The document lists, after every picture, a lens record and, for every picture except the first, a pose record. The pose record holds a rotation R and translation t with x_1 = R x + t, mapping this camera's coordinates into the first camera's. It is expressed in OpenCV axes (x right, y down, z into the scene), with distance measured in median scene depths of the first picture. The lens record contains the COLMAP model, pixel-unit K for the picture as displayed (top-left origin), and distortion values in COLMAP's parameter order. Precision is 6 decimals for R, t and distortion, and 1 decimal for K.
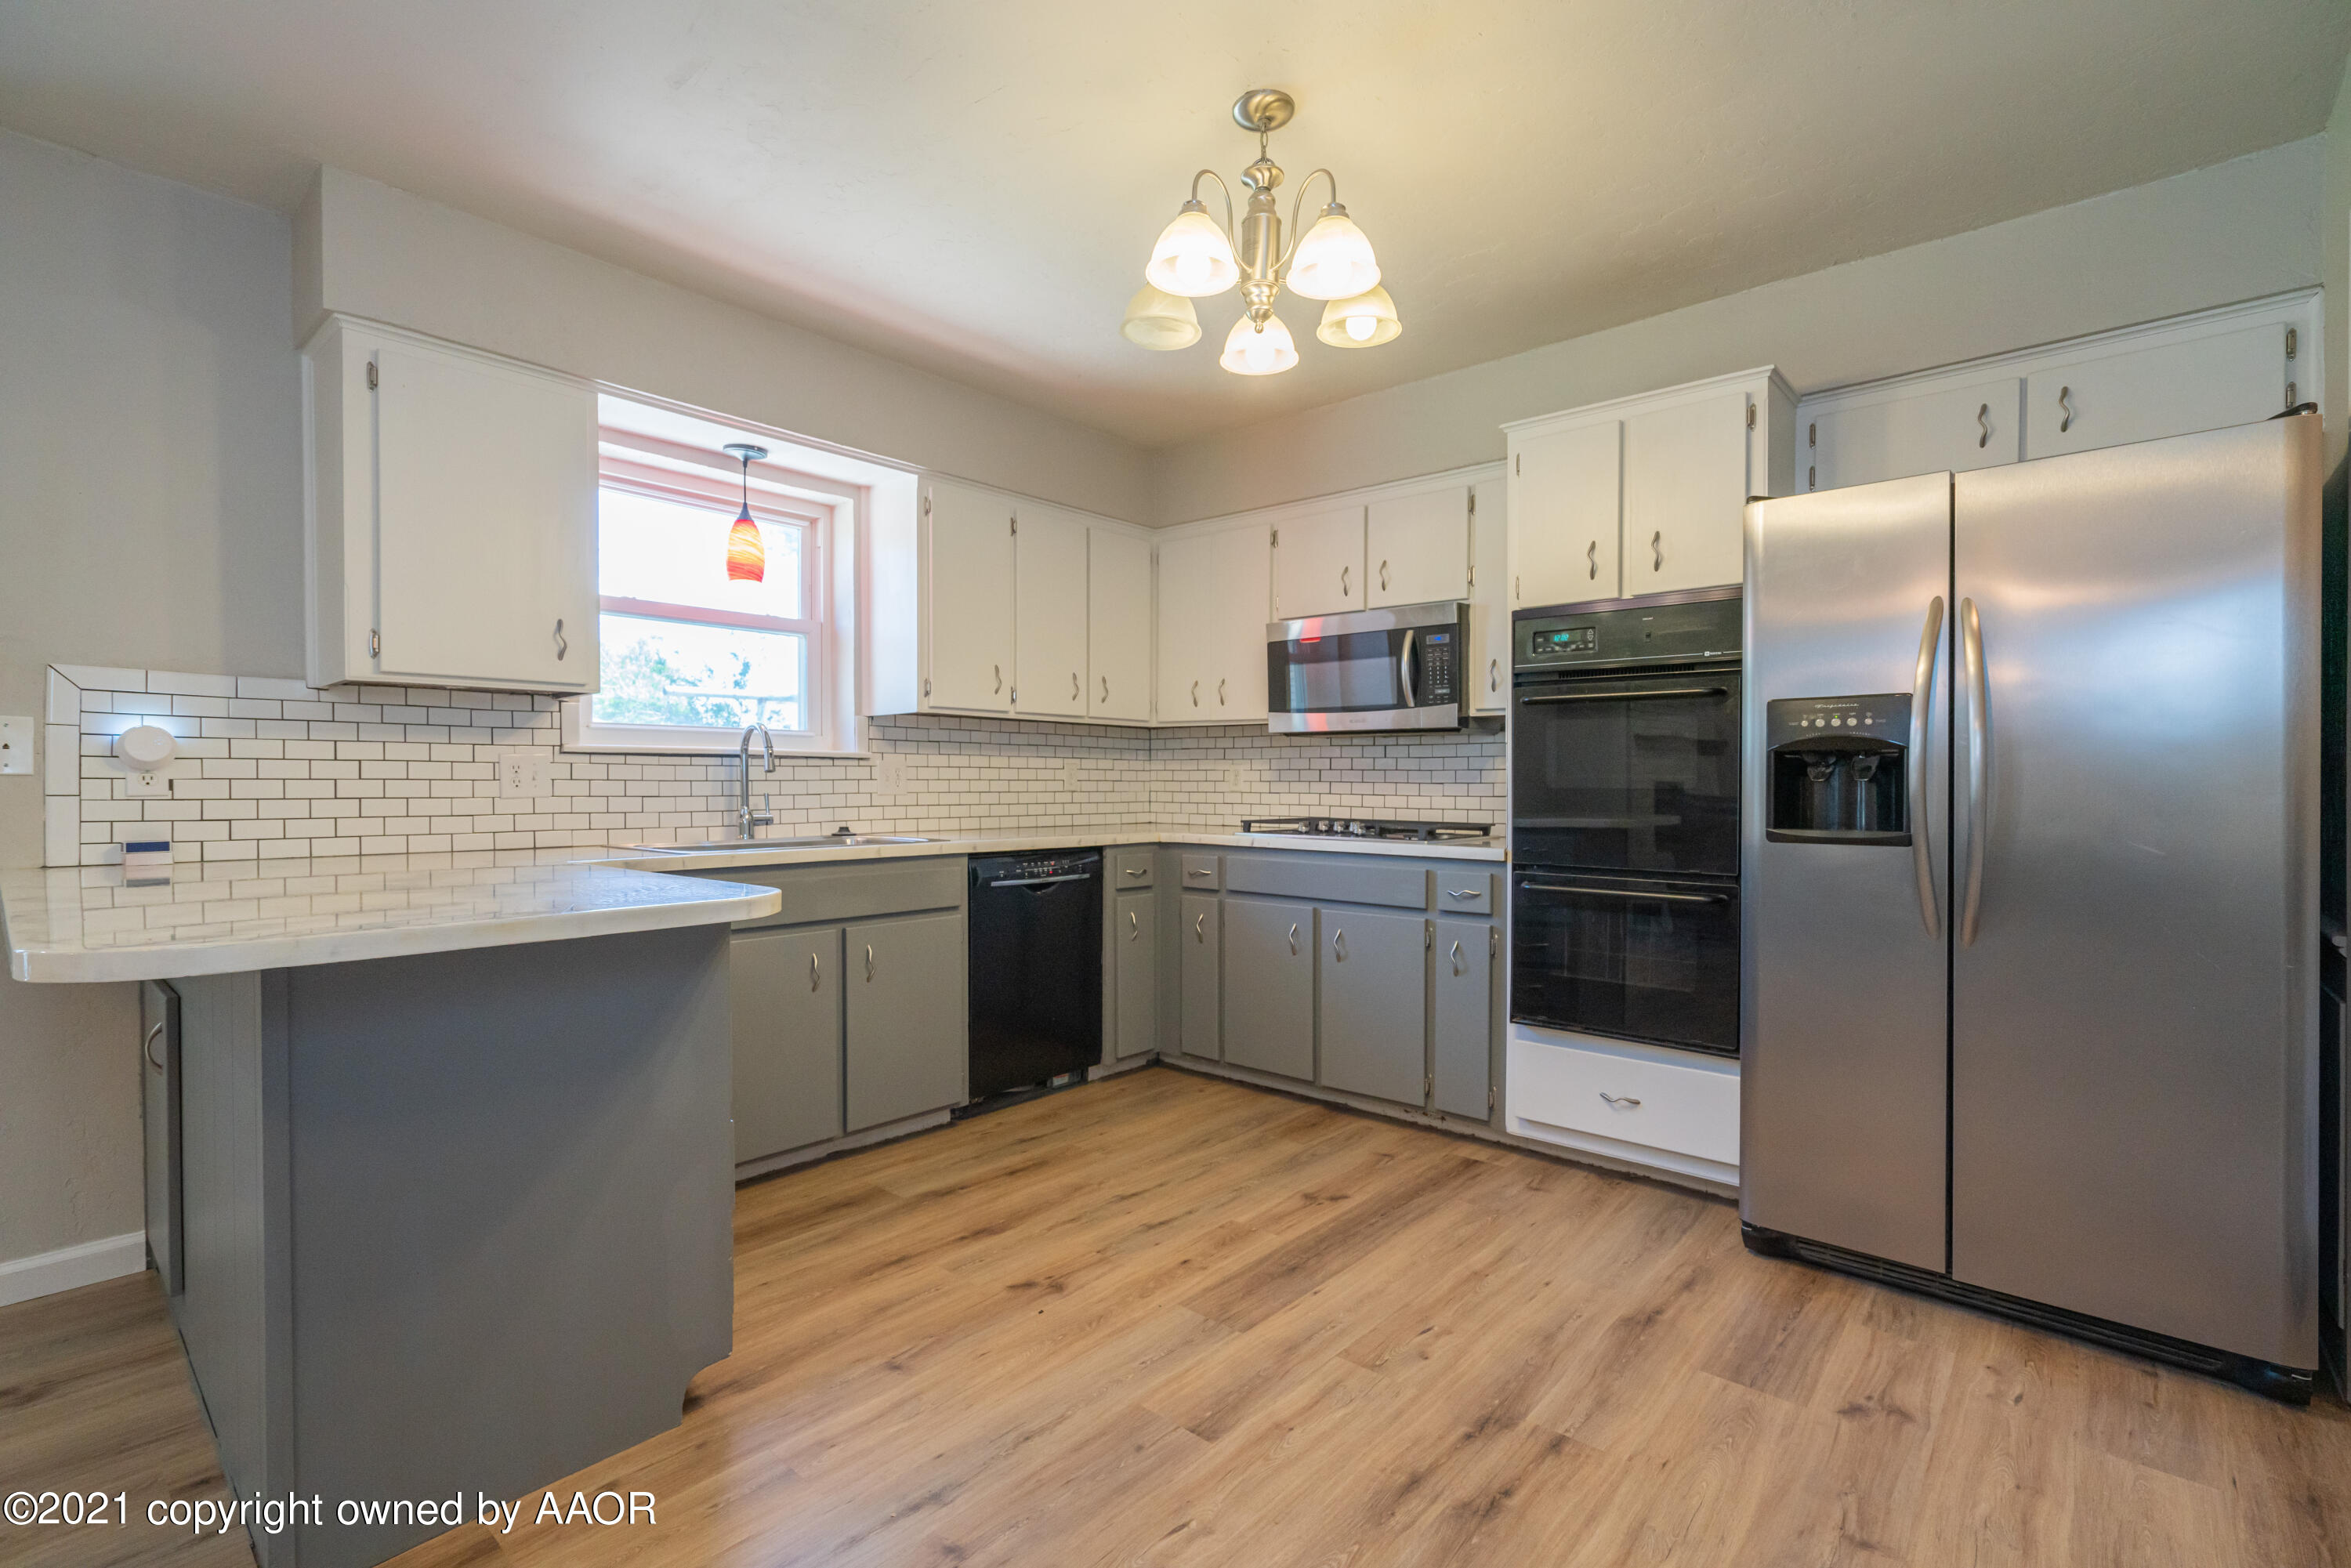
lens RADIAL K [[1077.4, 0, 1175.6], [0, 1077.4, 789.2], [0, 0, 1]] dist [-0.001891, 0.000117]
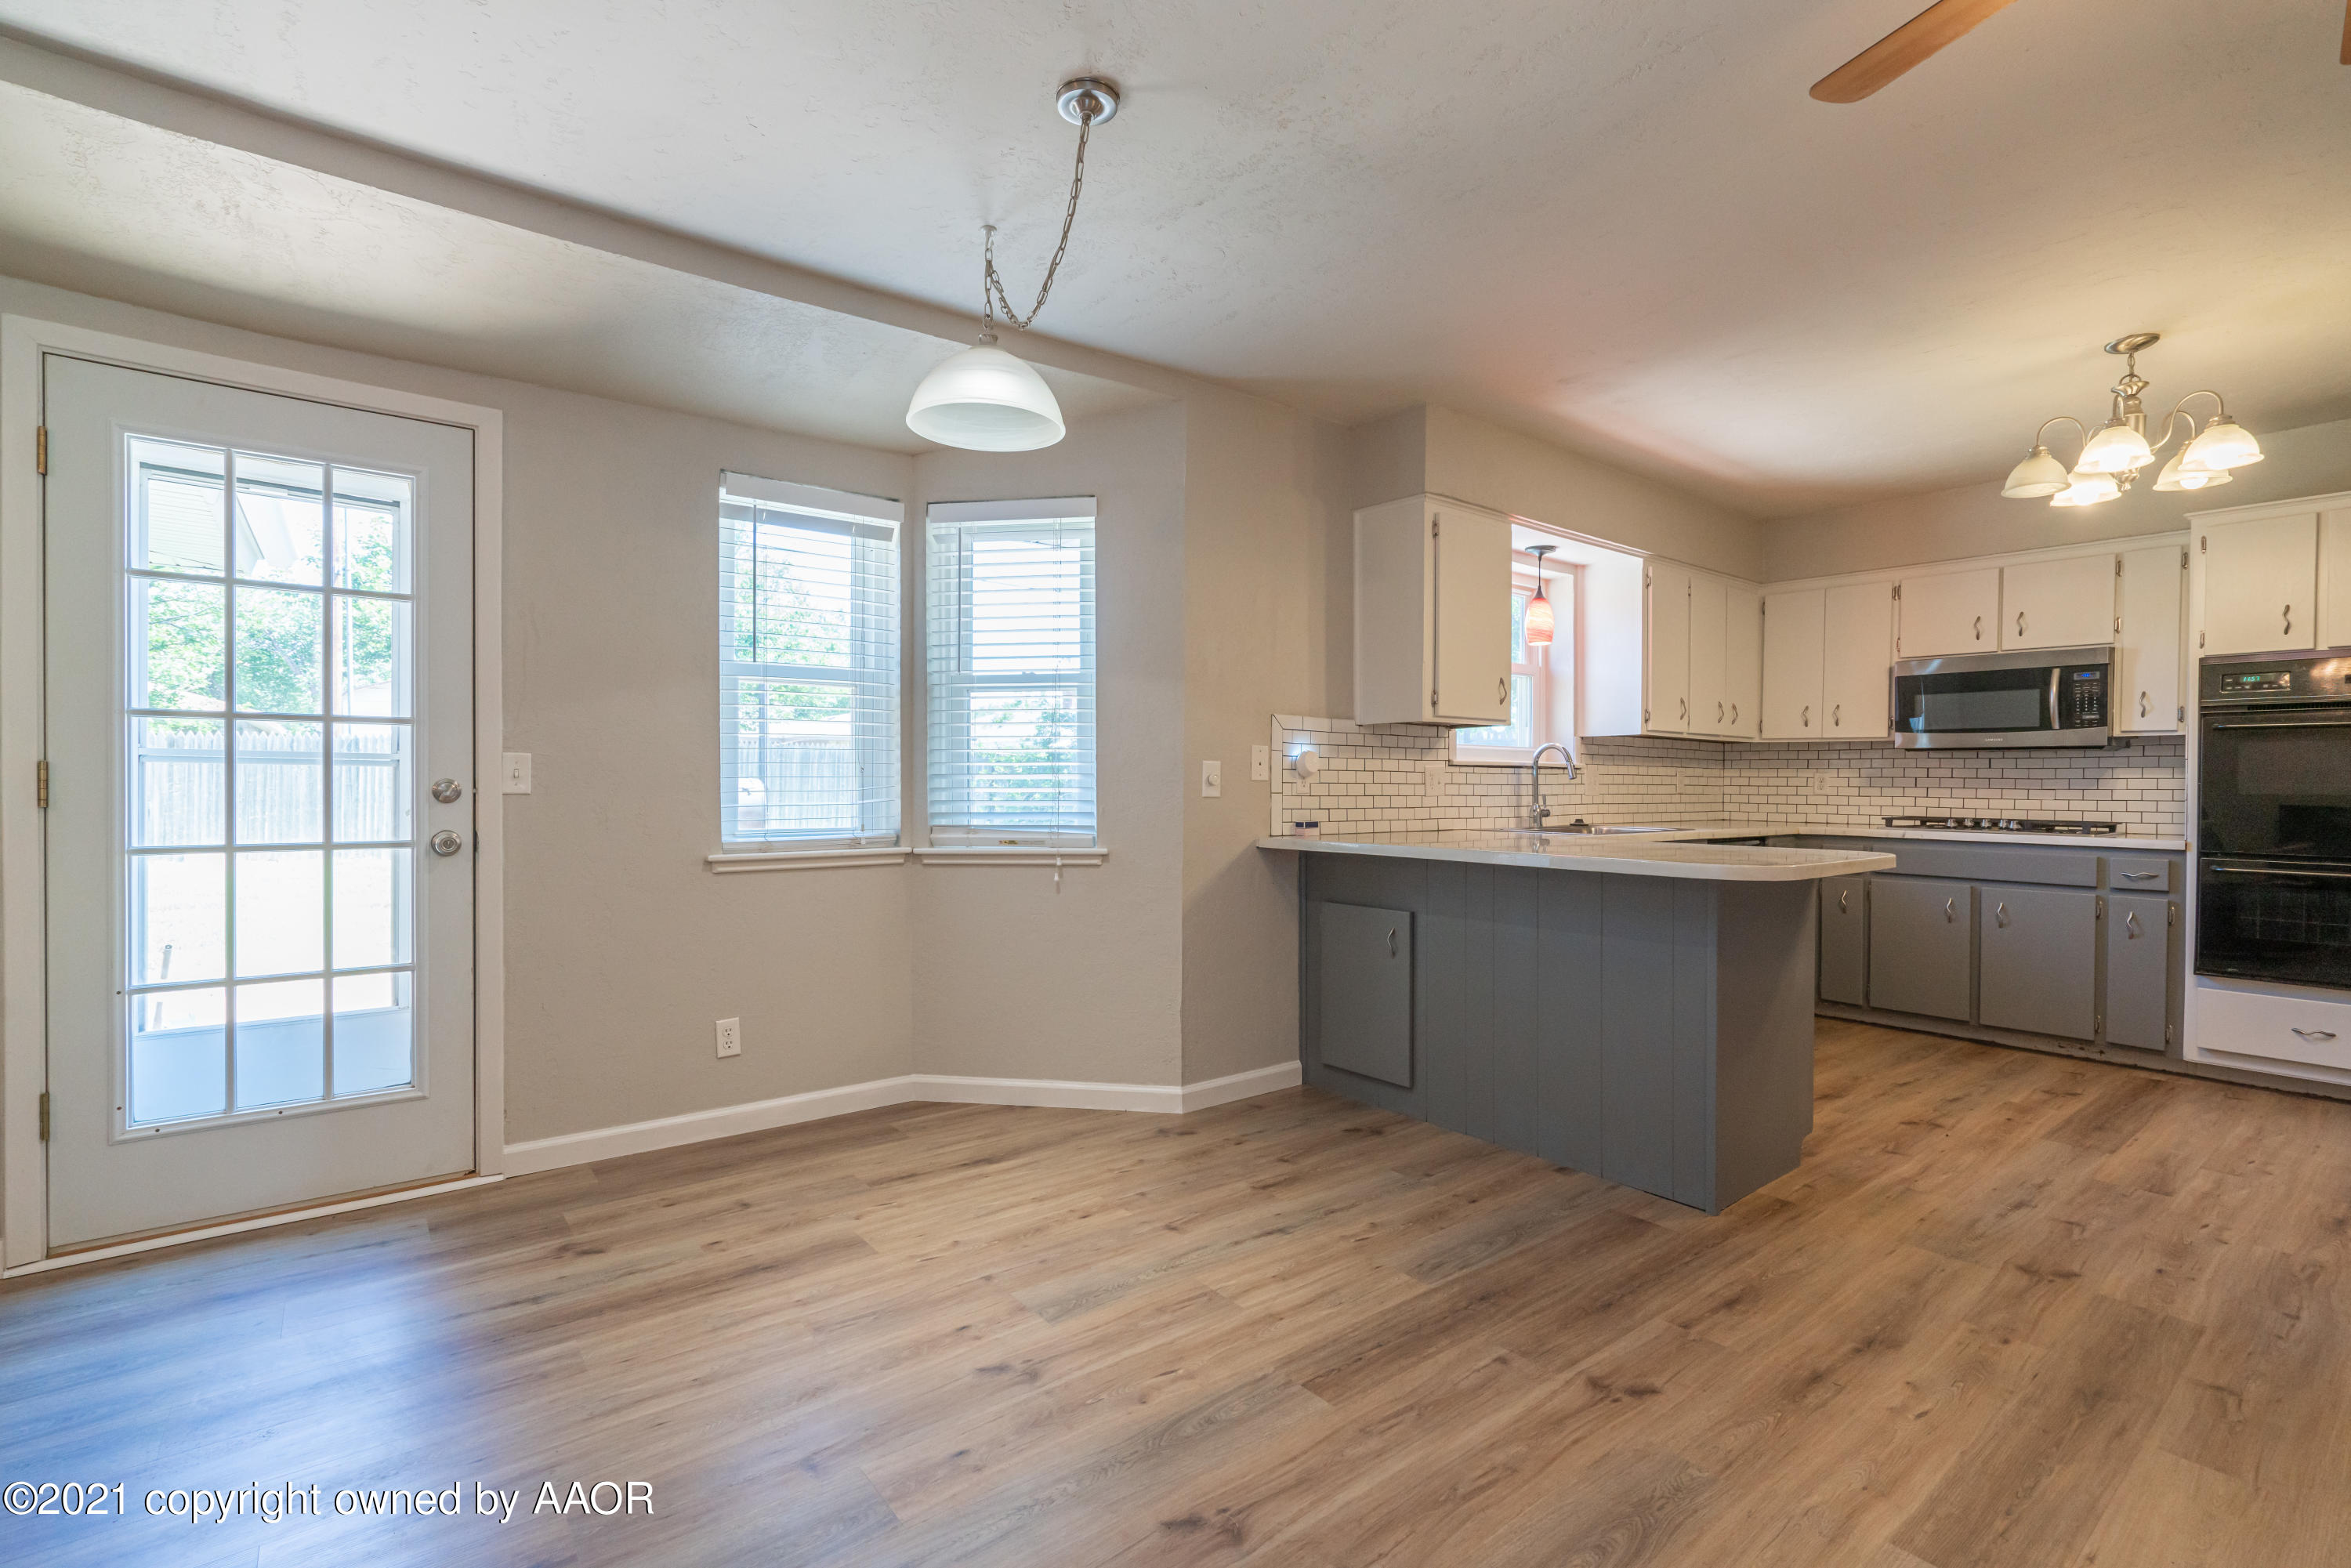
lens RADIAL K [[1080.1, 0, 1179.1], [0, 1080.1, 791.1], [0, 0, 1]] dist [0.002445, 0.000760]
pose [[0.984063, 0.006308, -0.177706, -0.614145], [-0.006214, 0.999980, 0.001085, 0.001572], [0.177709, 0.000036, 0.984083, -0.465988]]
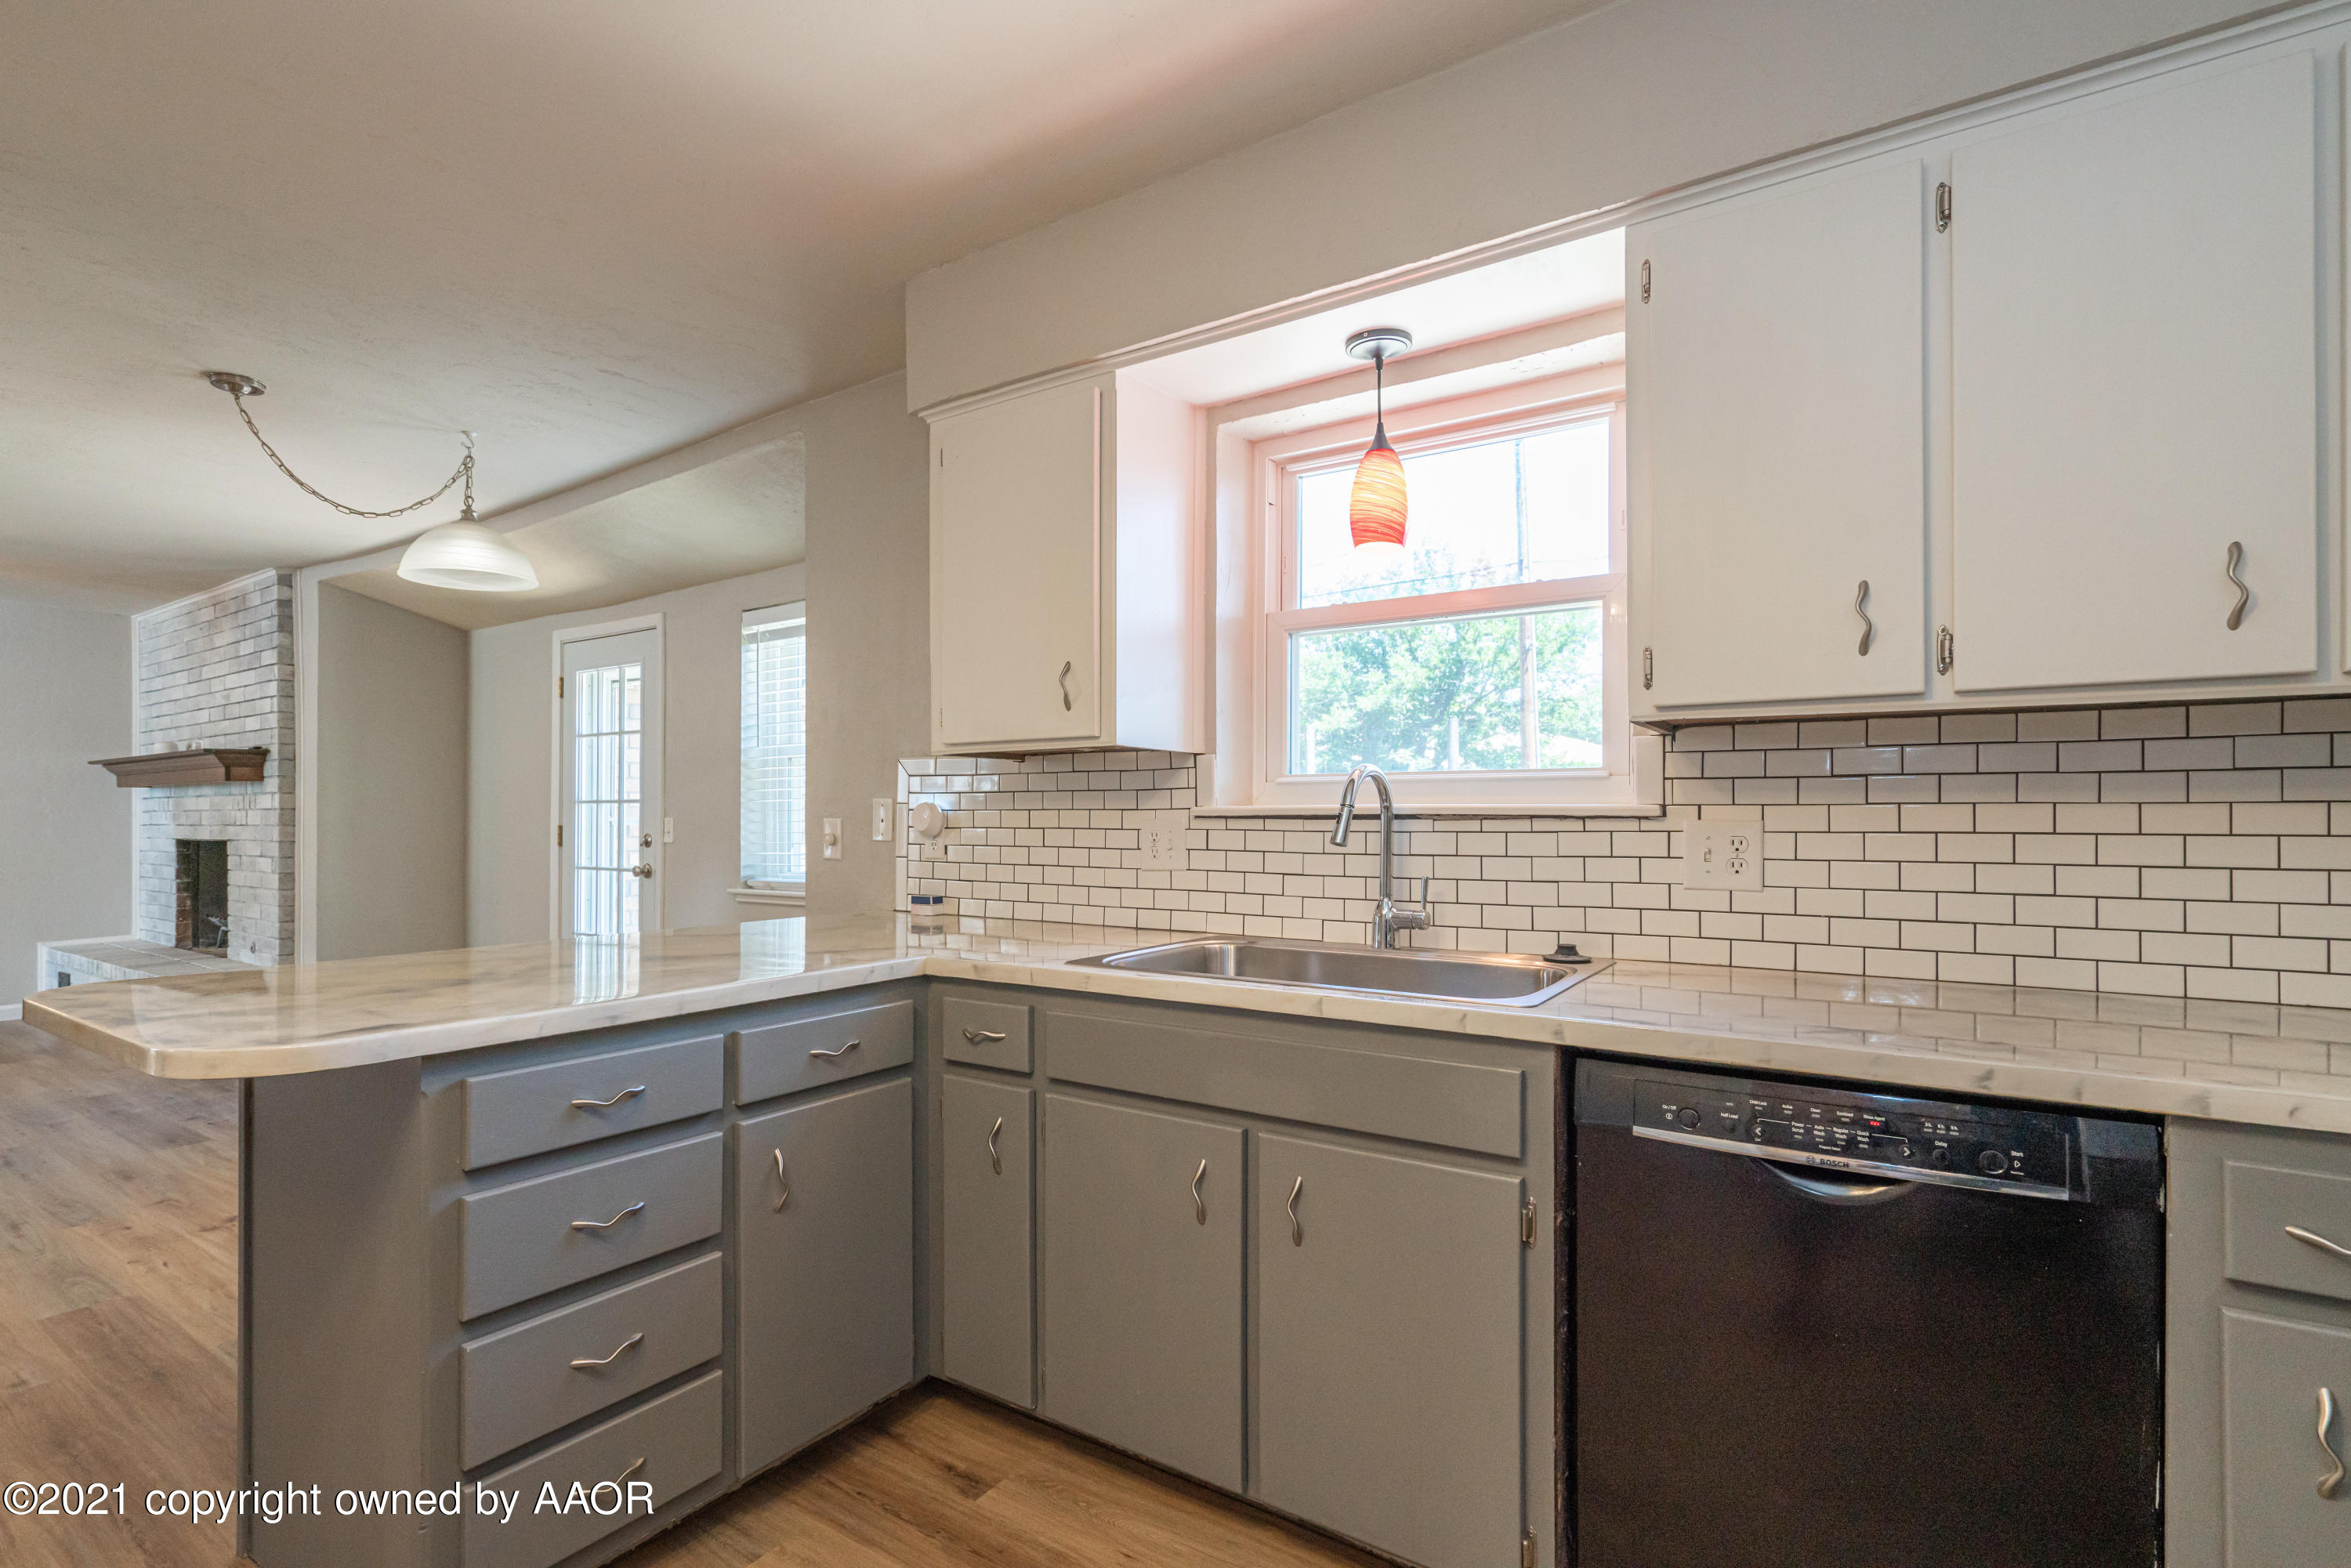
lens RADIAL K [[1079.2, 0, 1171.7], [0, 1079.2, 806.6], [0, 0, 1]] dist [-0.002960, 0.000740]
pose [[0.127782, -0.007343, -0.991775, 0.223911], [-0.003757, 0.999962, -0.007887, -0.032338], [0.991795, 0.004734, 0.127750, 0.803088]]
